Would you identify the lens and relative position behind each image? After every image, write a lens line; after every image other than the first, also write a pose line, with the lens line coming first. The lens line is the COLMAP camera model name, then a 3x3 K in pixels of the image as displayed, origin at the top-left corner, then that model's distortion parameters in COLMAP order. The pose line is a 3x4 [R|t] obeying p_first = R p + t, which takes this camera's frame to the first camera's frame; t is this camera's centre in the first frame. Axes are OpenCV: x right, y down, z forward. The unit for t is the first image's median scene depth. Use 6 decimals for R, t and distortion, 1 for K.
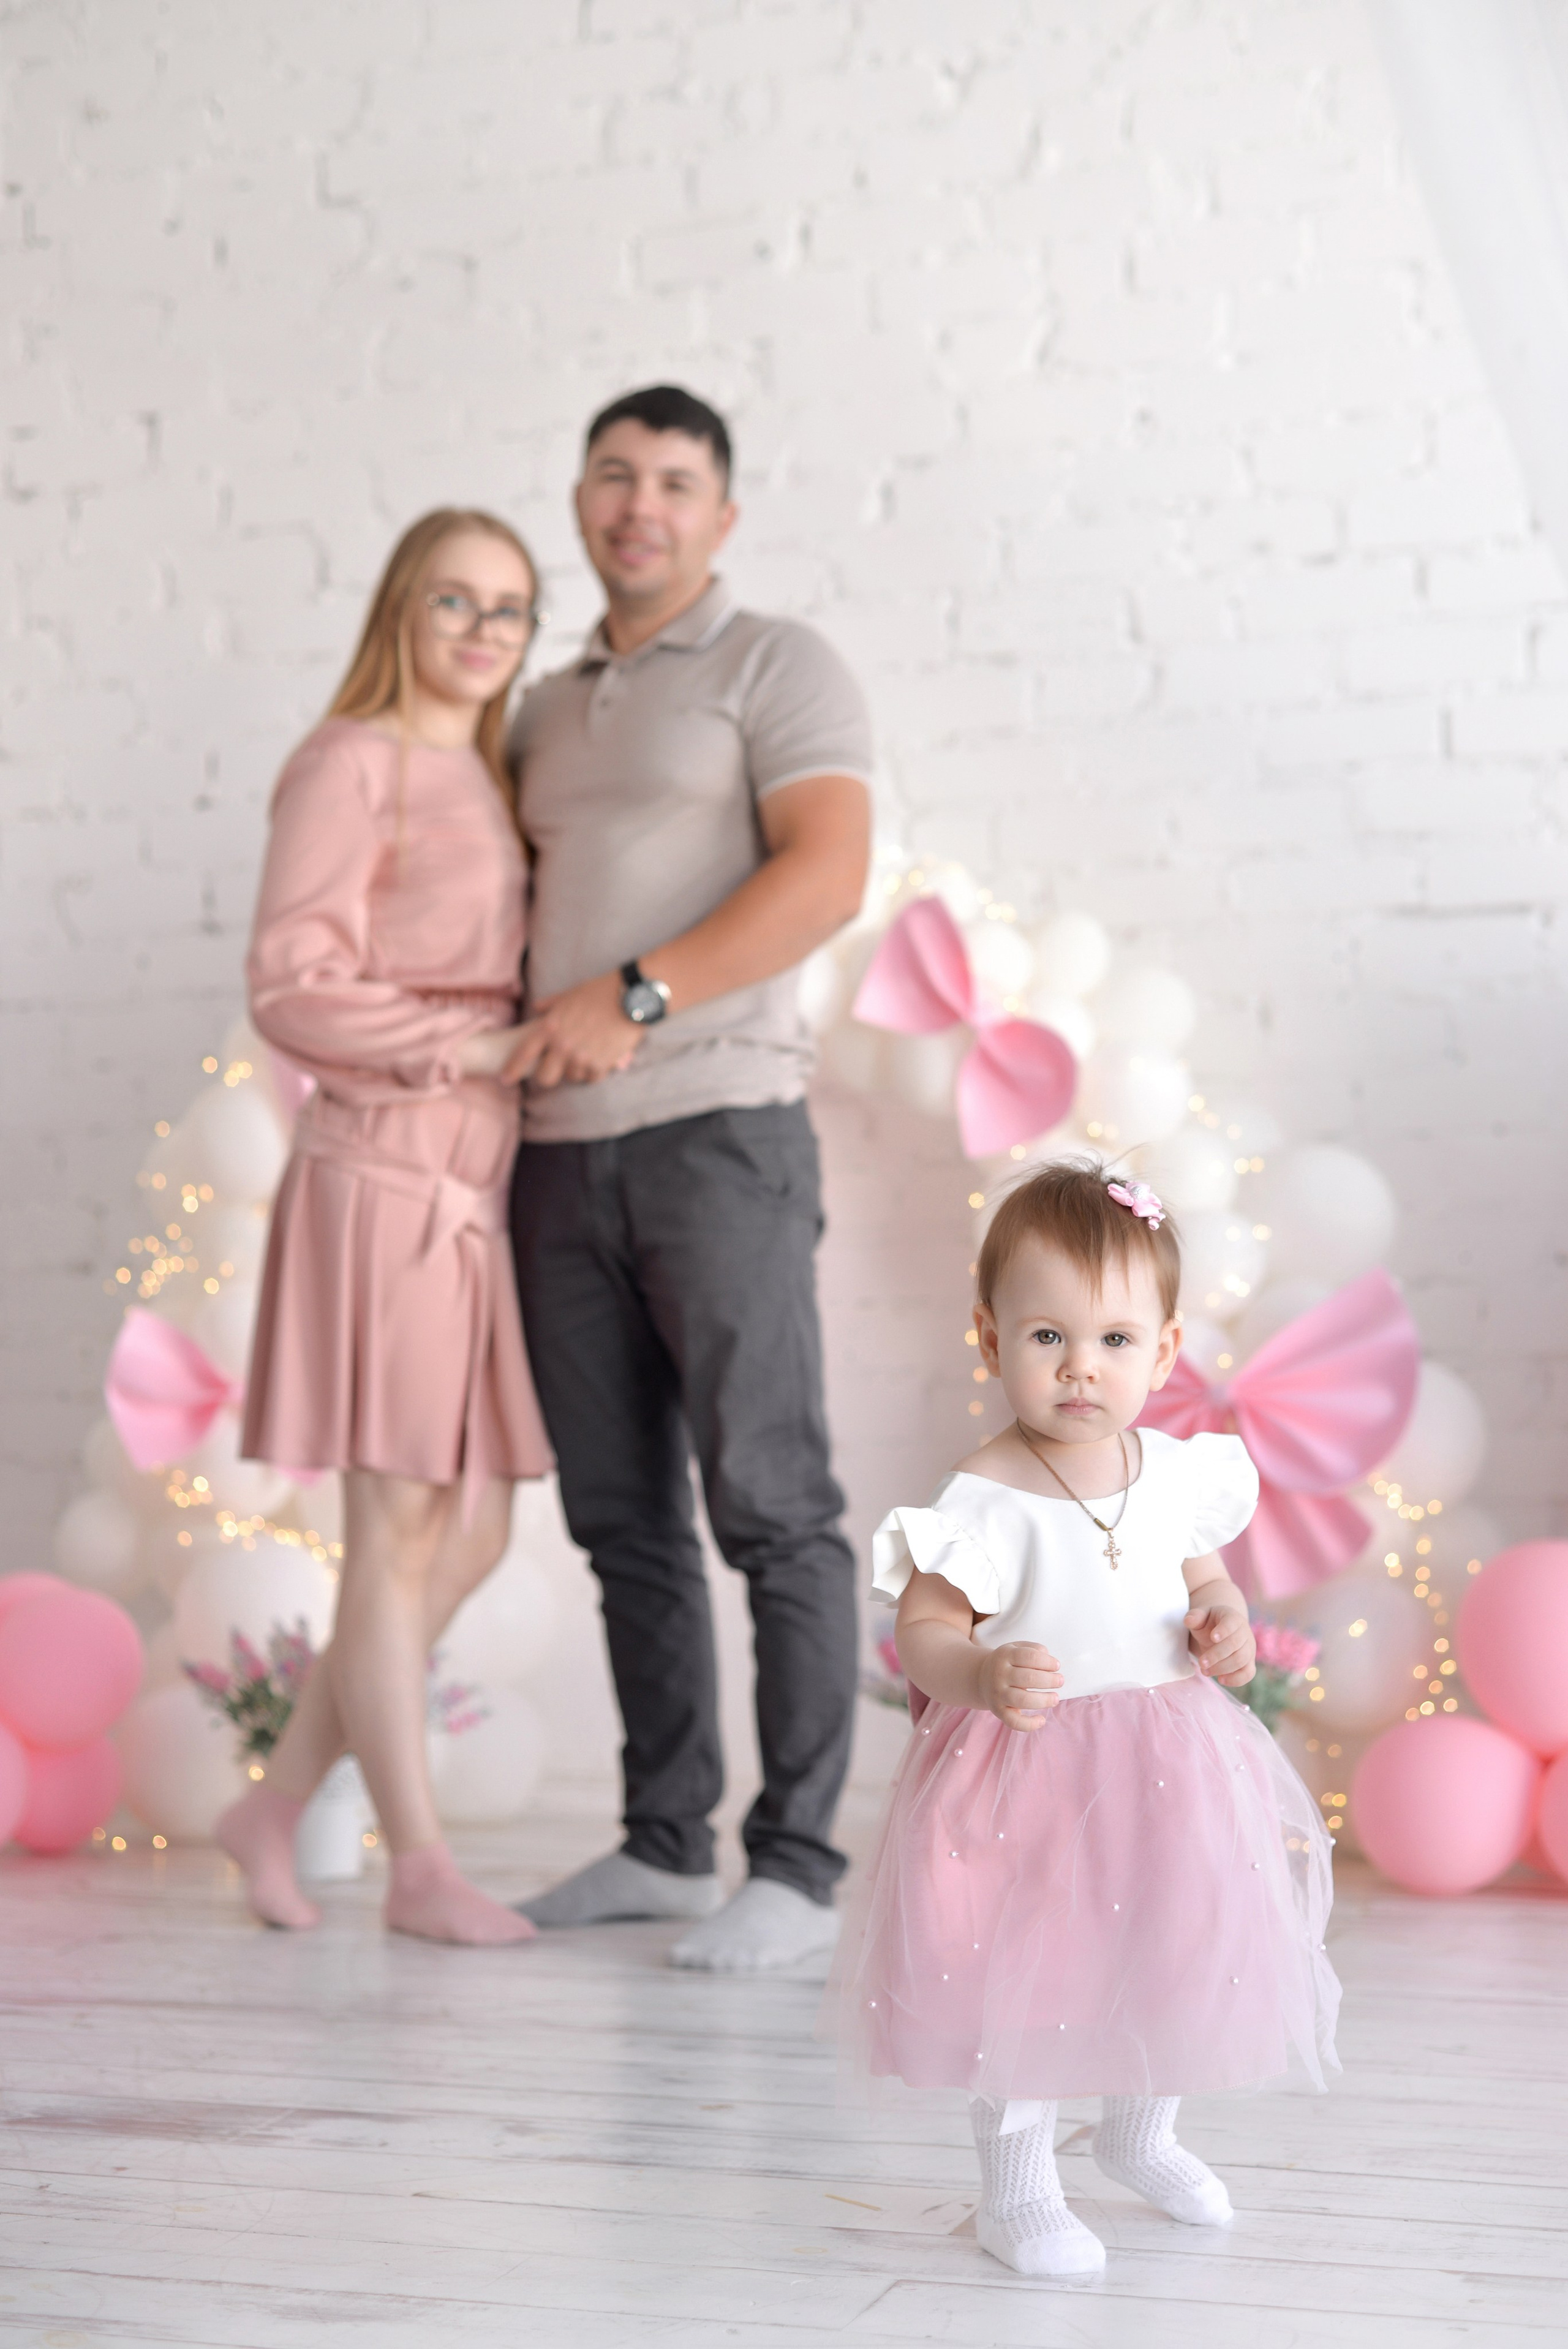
lens RADIAL K [[3524.6, 0, 765.2], [0, 3524.6, 1187.7], [0, 0, 1]] dist [-0.014821, 0.000000]
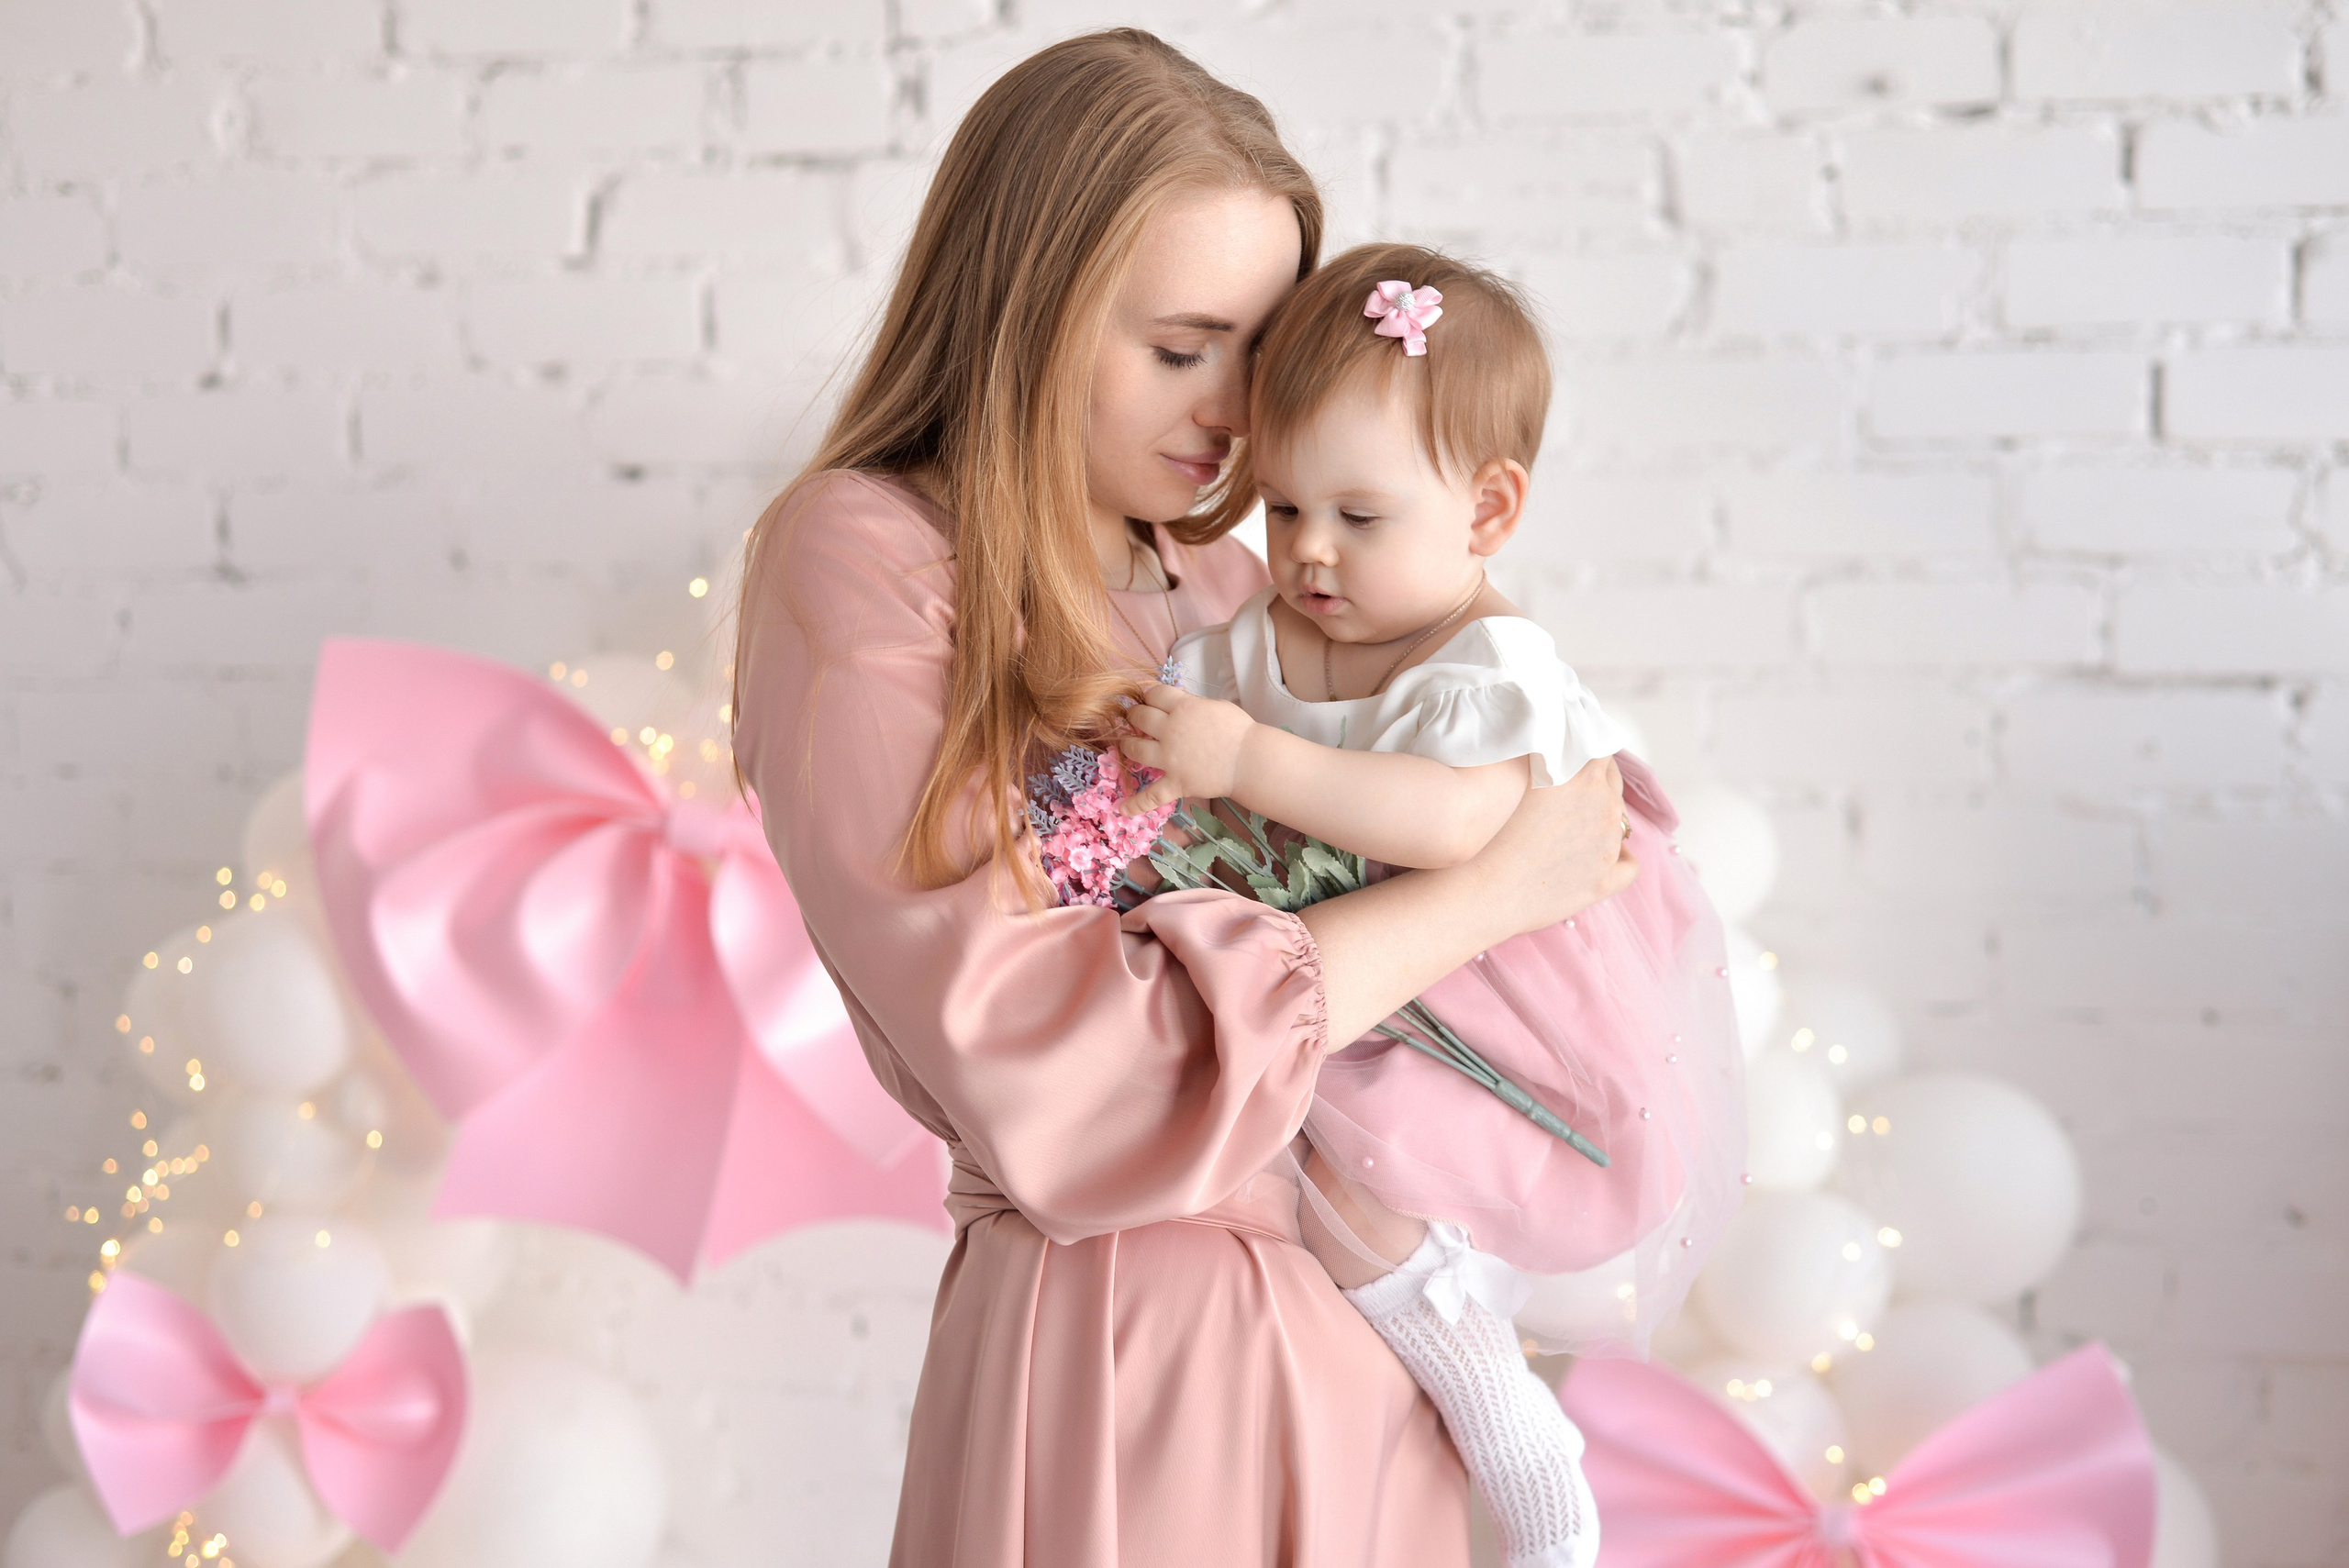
lens RADIAL K [[3524.5, 0, 1181.9], [0, 3524.5, 800.9], [0, 0, 1]] dist [-0.014821, 0.000000]
pose [[0.996260, 0.004153, 0.086306, -0.039990], [-0.017217, 0.988356, 0.151183, -0.149427], [-0.084673, -0.152104, 0.984731, 0.363442]]
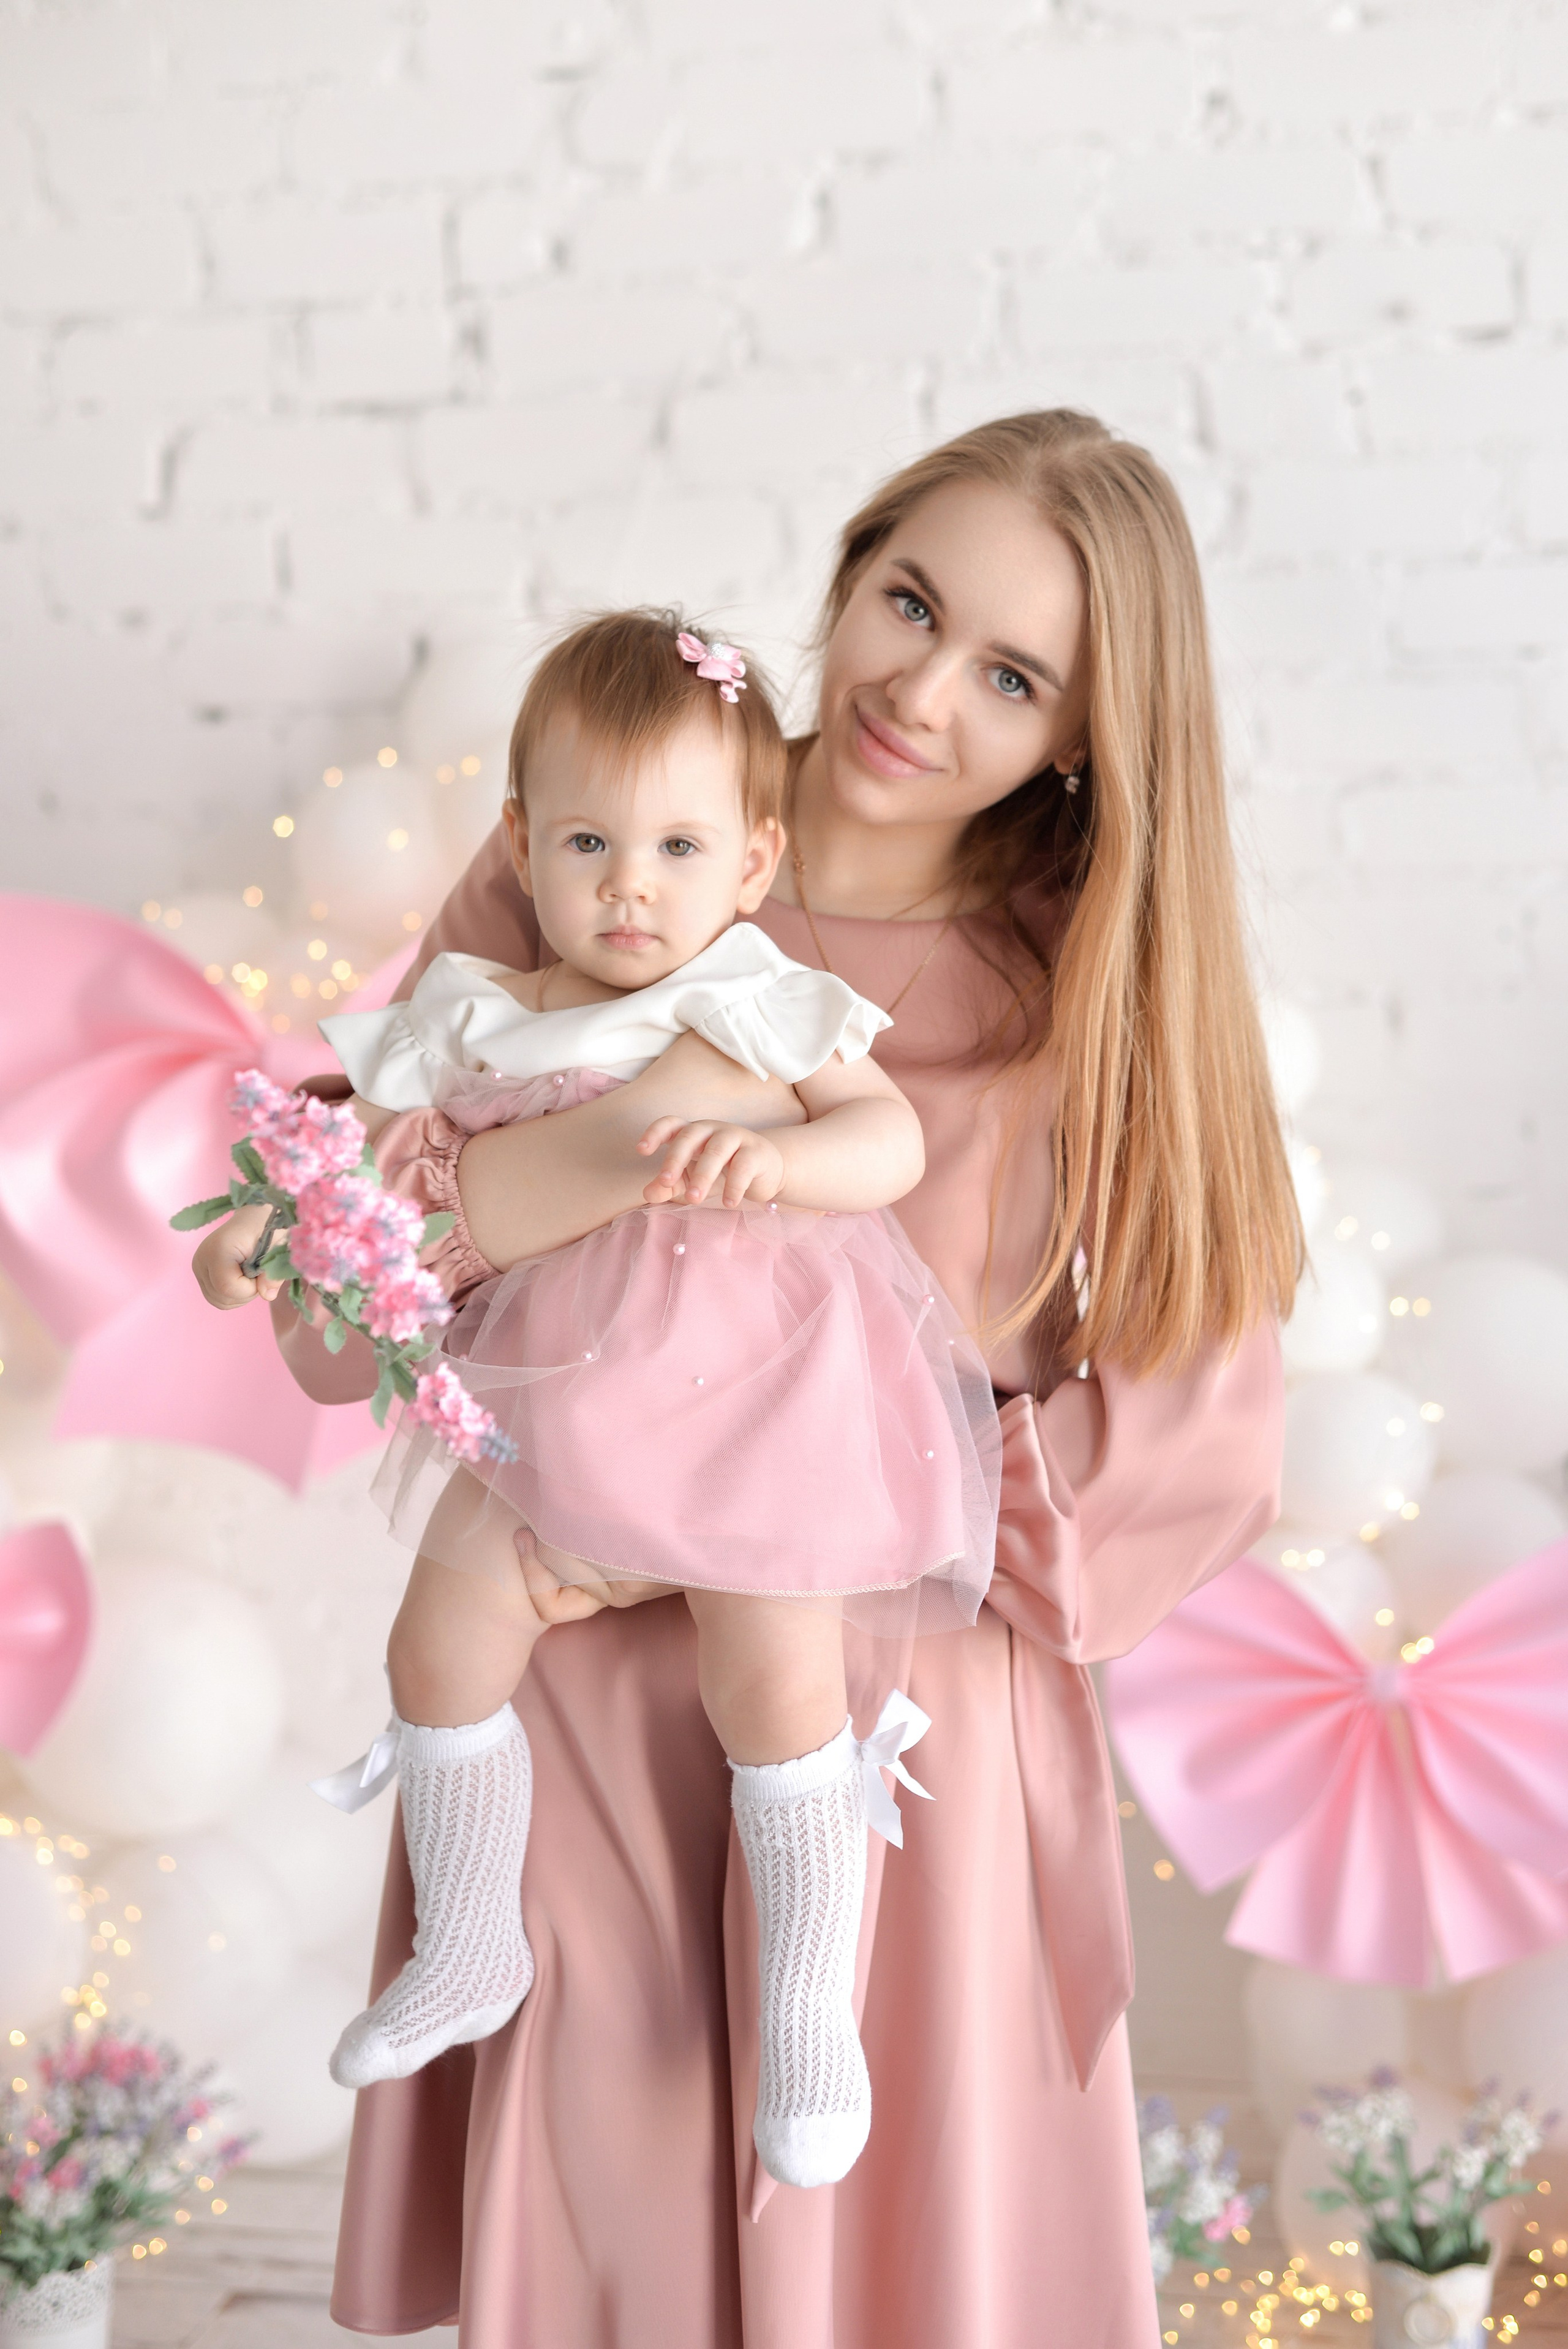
lens RADIAL K [[3664.2, 0, 810.1], [0, 3664.2, 1111.7], [0, 0, 1]] dist [-0.034582, 0.000000]
pose [[0.994934, -0.030495, 0.095798, -0.041236], [0.012054, 0.982196, 0.187469, -0.165854], [-0.099809, -0.185365, 0.977588, 0.307797]]
